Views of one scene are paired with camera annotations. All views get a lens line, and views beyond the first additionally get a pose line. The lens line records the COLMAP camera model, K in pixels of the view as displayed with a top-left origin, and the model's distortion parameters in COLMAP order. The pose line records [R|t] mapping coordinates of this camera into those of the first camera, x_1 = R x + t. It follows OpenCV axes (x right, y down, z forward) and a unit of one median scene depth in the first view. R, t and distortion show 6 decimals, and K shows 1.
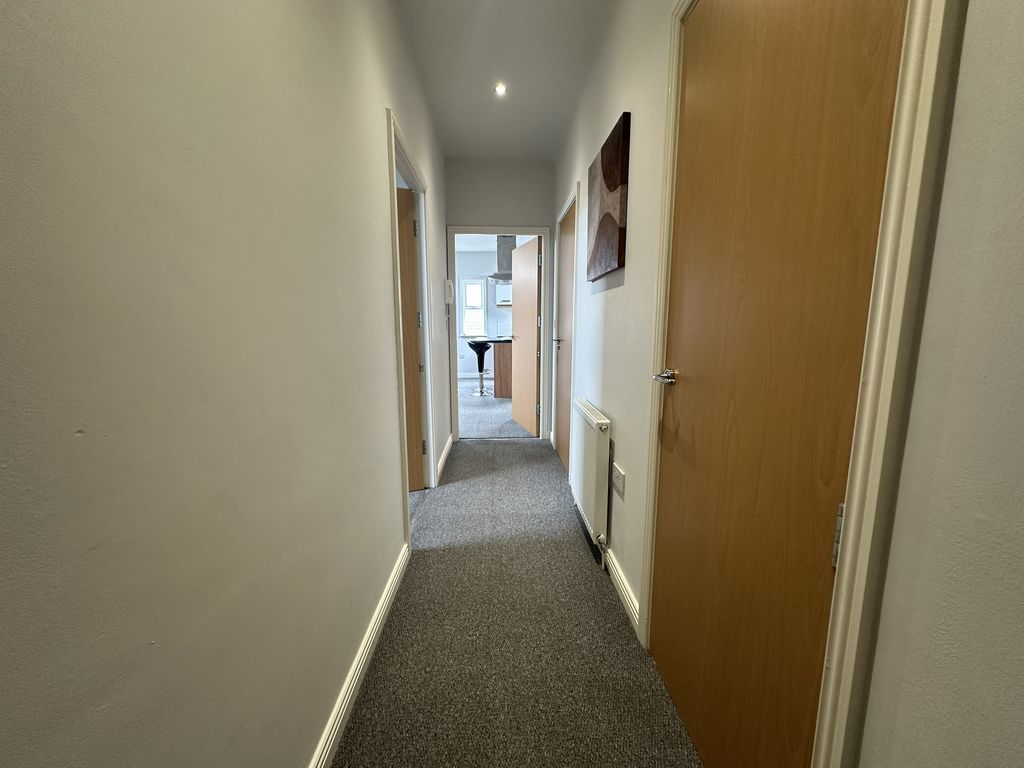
lens RADIAL K [[407.0, 0, 511.1], [0, 407.0, 381.5], [0, 0, 1]] dist [-0.000472, 0.000346]
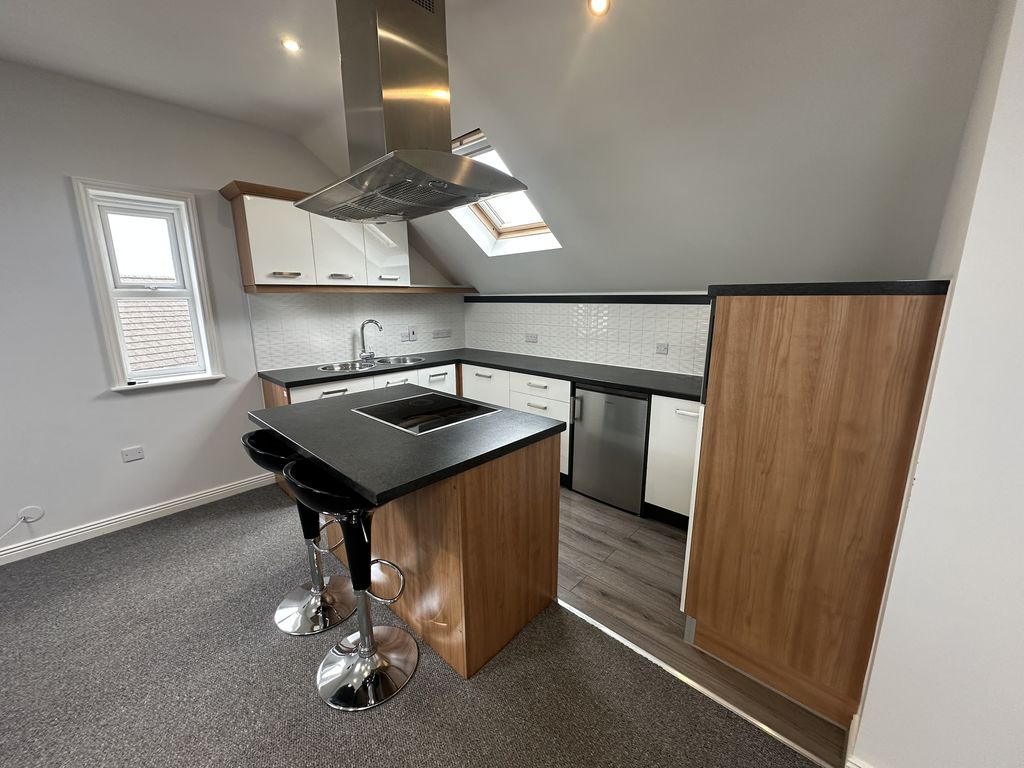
lens RADIAL K [[407.0, 0, 511.1], [0, 407.0, 381.5], [0, 0, 1]] dist [-0.000472, 0.000346]
pose [[0.706354, -0.146786, 0.692473, -0.129360], [0.109674, 0.989144, 0.097801, -0.114050], [-0.699311, 0.006864, 0.714784, 0.588076]]
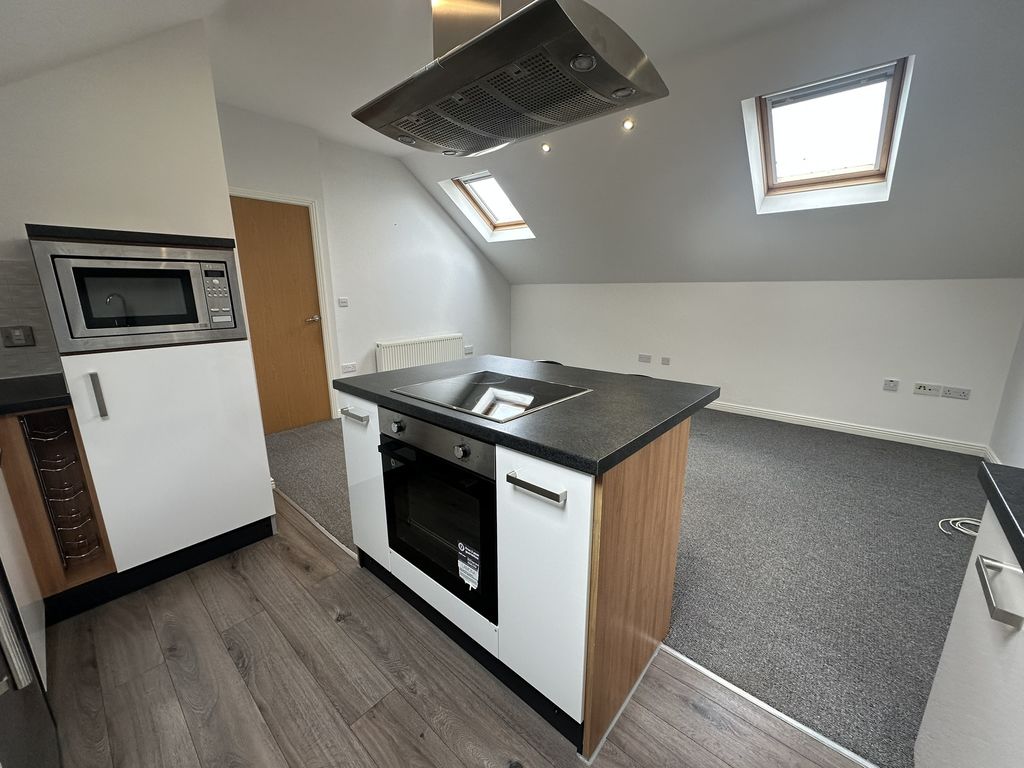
lens RADIAL K [[407.0, 0, 511.1], [0, 407.0, 381.5], [0, 0, 1]] dist [-0.000472, 0.000346]
pose [[-0.683325, 0.165513, -0.711107, 0.128374], [-0.105866, 0.941212, 0.320800, -0.142813], [0.722398, 0.294493, -0.625631, 0.921724]]
